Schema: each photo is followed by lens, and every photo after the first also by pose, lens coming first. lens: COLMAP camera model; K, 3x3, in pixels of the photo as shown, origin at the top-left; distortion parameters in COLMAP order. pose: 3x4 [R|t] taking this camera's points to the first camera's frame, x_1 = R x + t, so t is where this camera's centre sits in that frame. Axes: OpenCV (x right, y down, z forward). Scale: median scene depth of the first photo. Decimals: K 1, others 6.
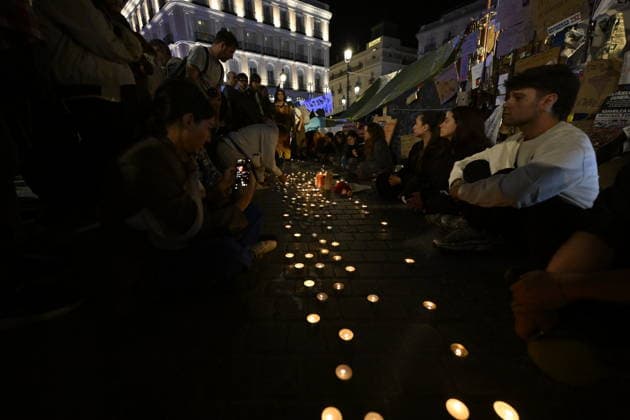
lens RADIAL K [[251.9, 0, 315.0], [0, 251.9, 210.0], [0, 0, 1]] dist [0.001655, -0.000091]
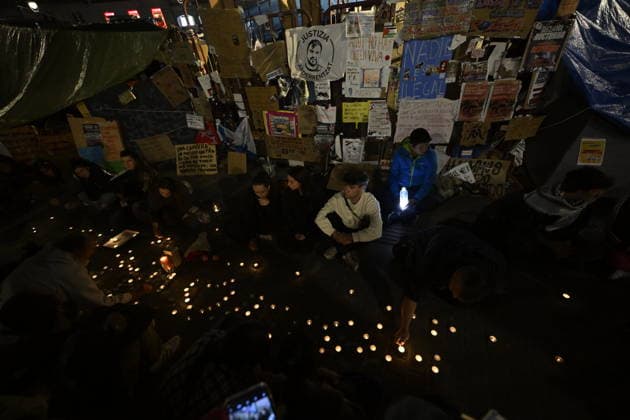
lens RADIAL K [[251.9, 0, 315.0], [0, 251.9, 210.0], [0, 0, 1]] dist [0.001655, -0.000091]
pose [[0.401838, -0.527708, 0.748365, -0.168277], [0.312774, 0.847197, 0.429453, -0.249696], [-0.860638, 0.061499, 0.505489, 0.046707]]
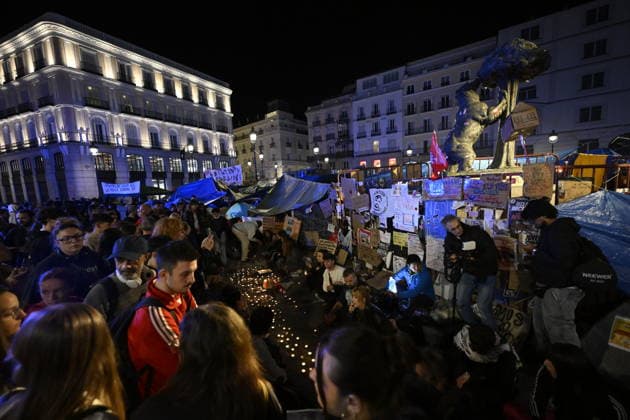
lens RADIAL K [[251.9, 0, 315.0], [0, 251.9, 210.0], [0, 0, 1]] dist [0.001655, -0.000091]
pose [[0.932906, -0.059498, 0.355172, -0.134269], [0.123031, 0.979573, -0.159060, -0.158185], [-0.338453, 0.192085, 0.921169, -0.446461]]
